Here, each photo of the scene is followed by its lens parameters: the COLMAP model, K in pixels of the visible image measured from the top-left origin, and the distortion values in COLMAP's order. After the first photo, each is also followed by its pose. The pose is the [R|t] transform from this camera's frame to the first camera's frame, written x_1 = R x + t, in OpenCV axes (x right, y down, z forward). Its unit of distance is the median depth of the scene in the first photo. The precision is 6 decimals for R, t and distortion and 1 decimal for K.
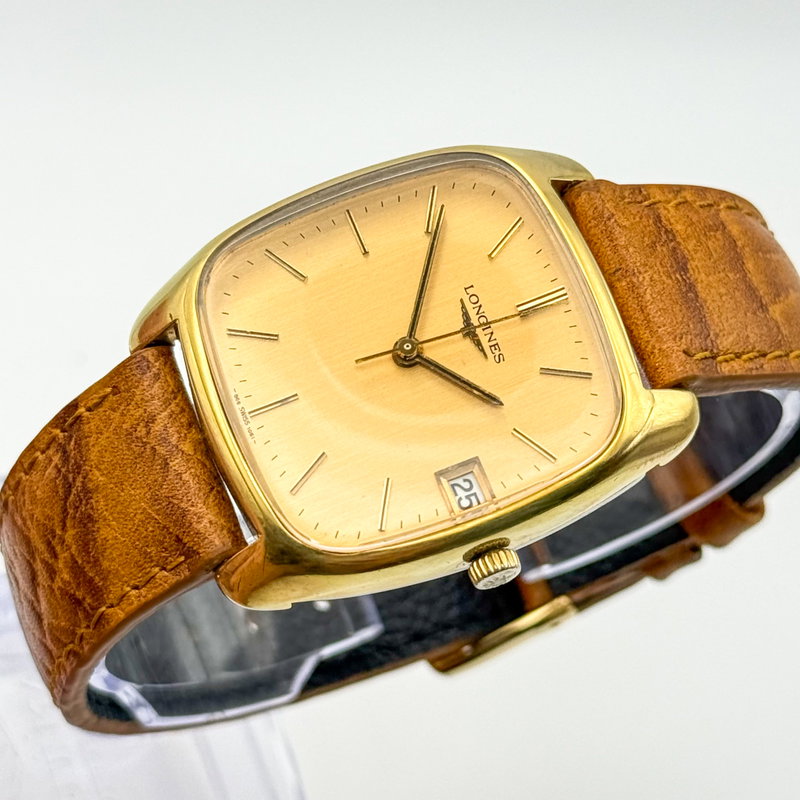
lens RADIAL K [[2476.8, 0, 435.3], [0, 2476.8, 398.9], [0, 0, 1]] dist [0.602559, -13.268079]
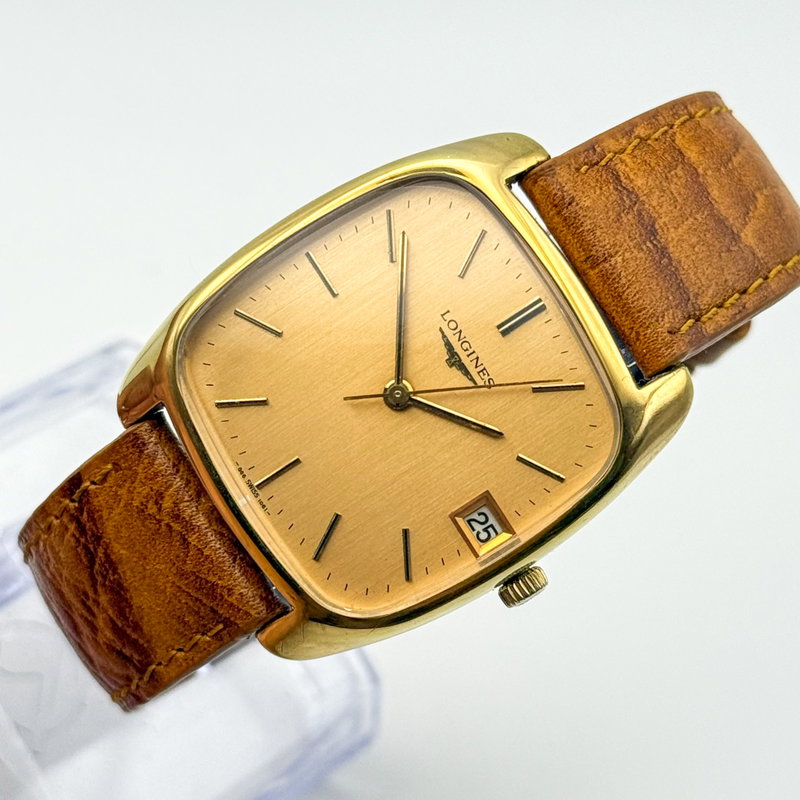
lens RADIAL K [[2476.8, 0, 435.3], [0, 2476.8, 398.9], [0, 0, 1]] dist [0.602559, -13.268079]
pose [[0.981449, -0.191453, -0.010155, 0.013035], [0.184656, 0.929706, 0.318668, -0.325726], [-0.051569, -0.314632, 0.947812, 0.051317]]
